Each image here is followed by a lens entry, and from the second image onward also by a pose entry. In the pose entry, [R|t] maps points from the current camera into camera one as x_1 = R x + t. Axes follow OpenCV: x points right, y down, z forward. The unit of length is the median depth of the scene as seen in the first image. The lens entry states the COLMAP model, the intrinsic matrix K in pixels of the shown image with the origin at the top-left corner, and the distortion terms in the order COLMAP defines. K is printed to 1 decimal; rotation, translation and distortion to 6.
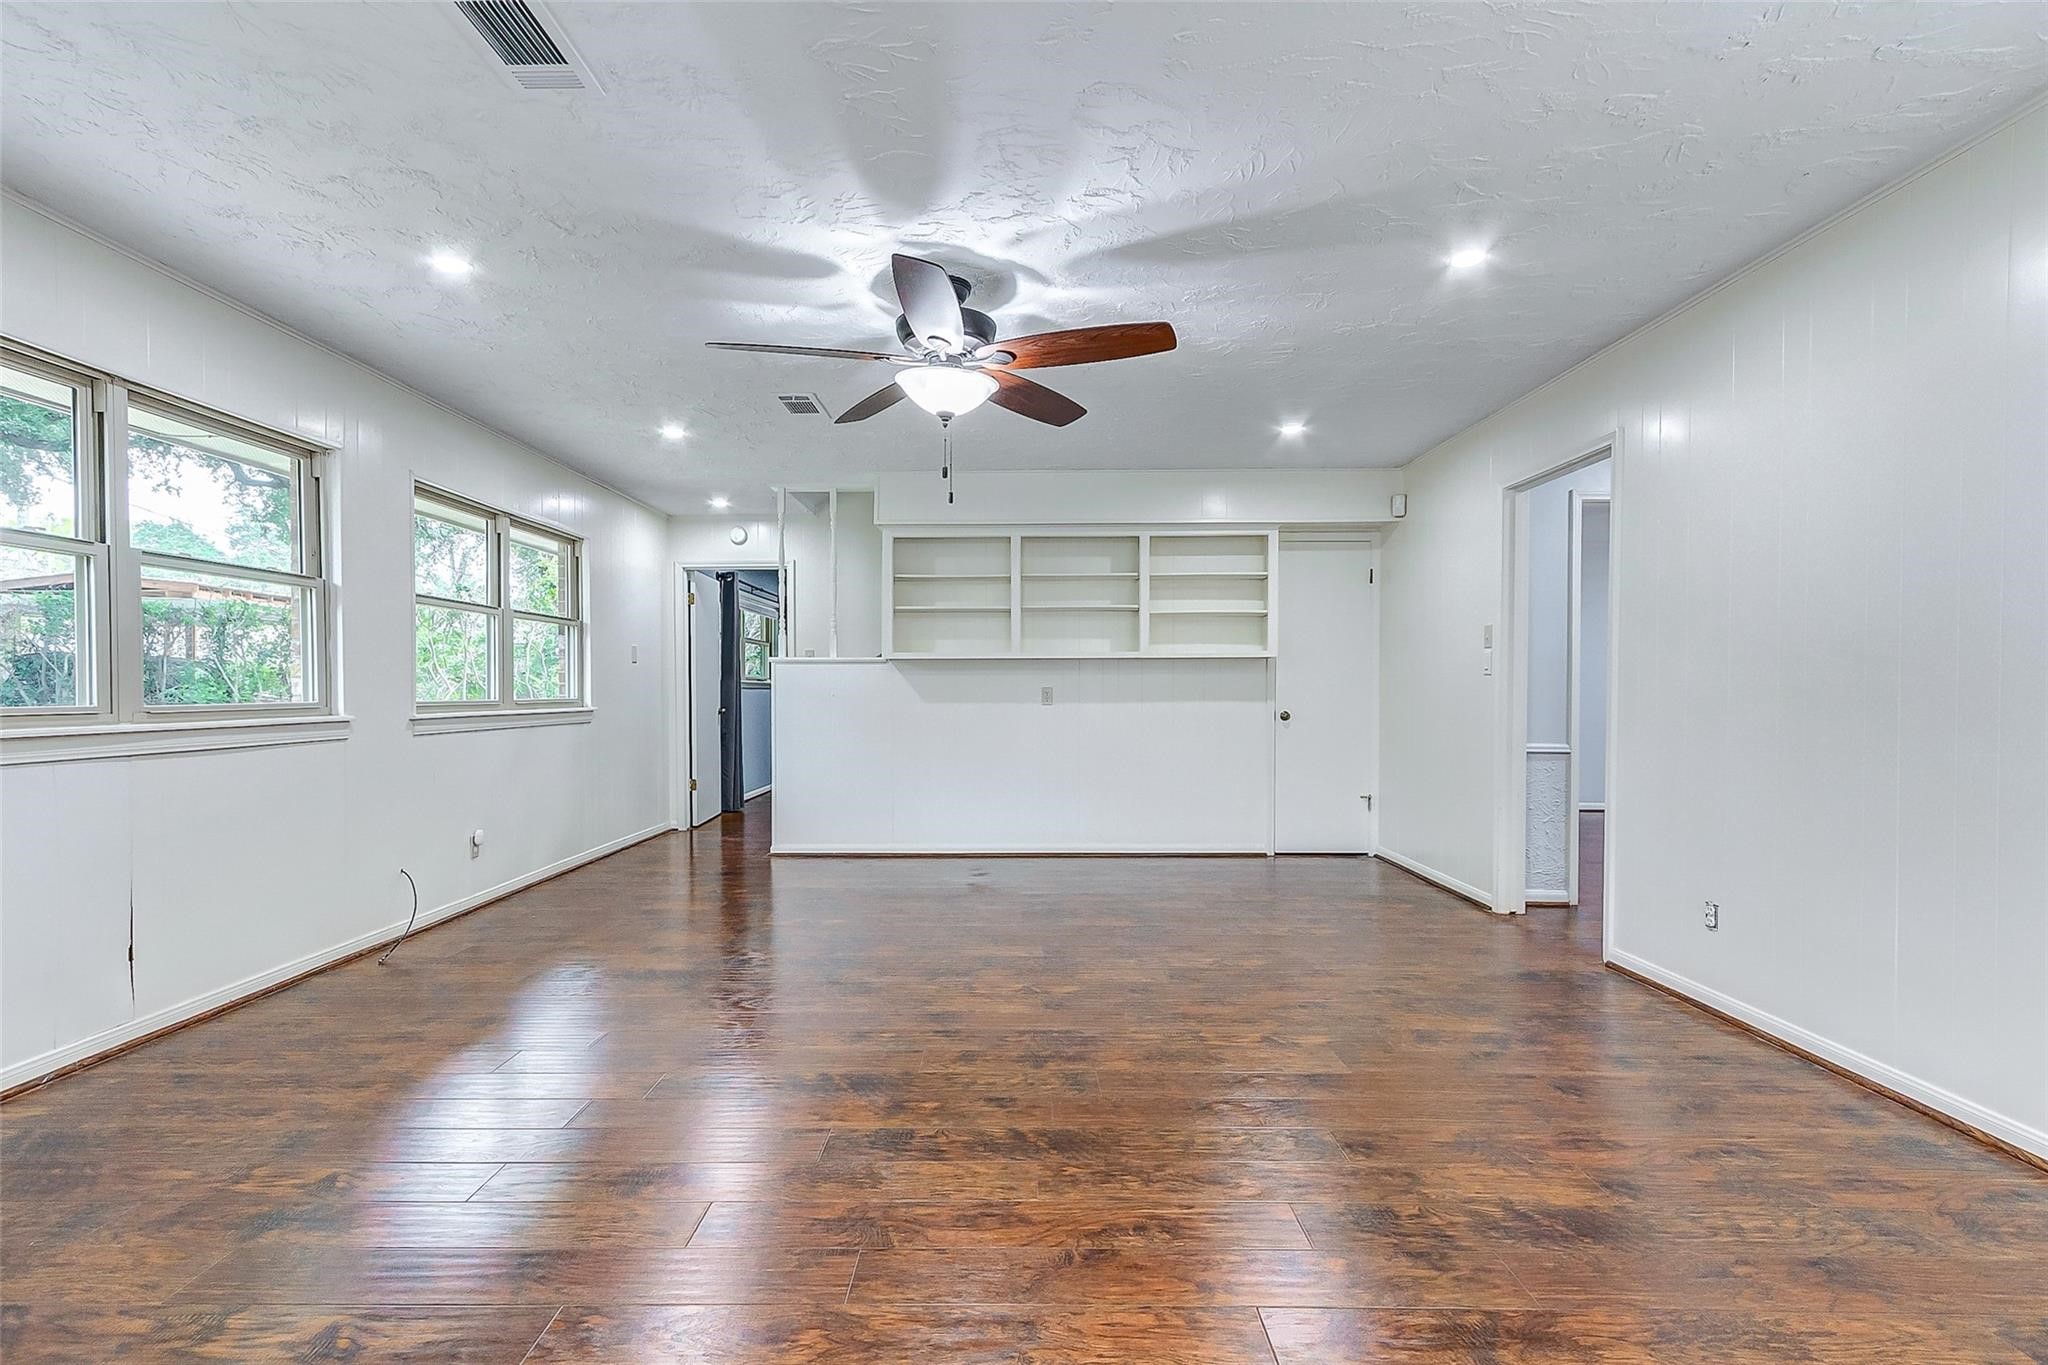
lens RADIAL K [[952.6, 0, 1009.1], [0, 952.6, 703.2], [0, 0, 1]] dist [0.005682, -0.002319]
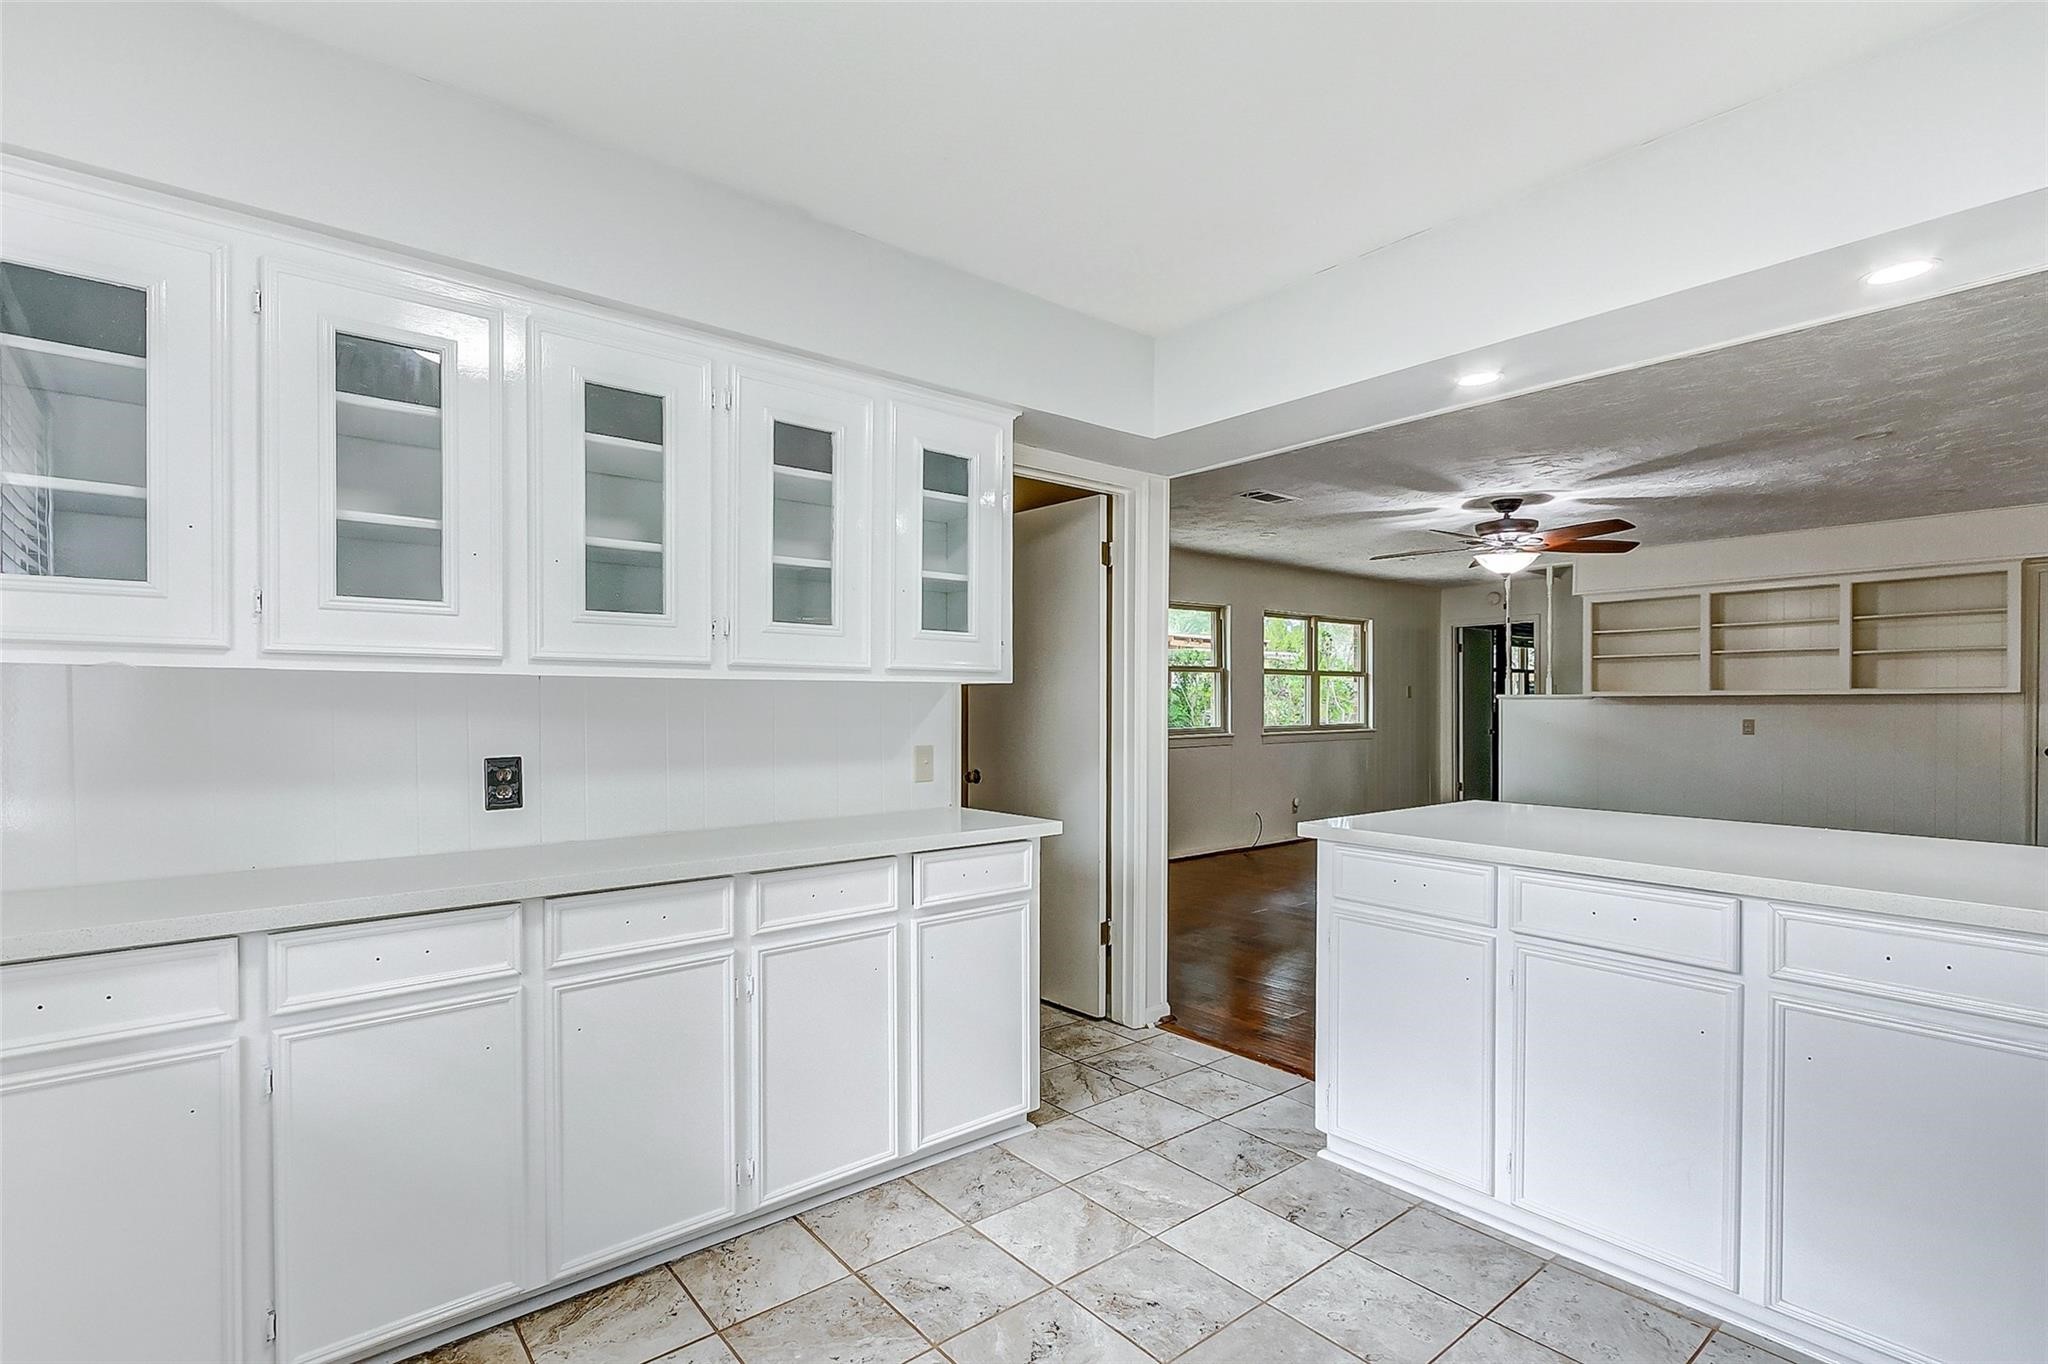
lens RADIAL K [[952.6, 0, 992.8], [0, 952.6, 709.3], [0, 0, 1]] dist [0.005682, -0.002319]
pose [[0.630674, 0.003088, -0.776042, 0.530205], [-0.007345, 0.999971, -0.001990, -0.029102], [0.776013, 0.006955, 0.630678, -0.643671]]
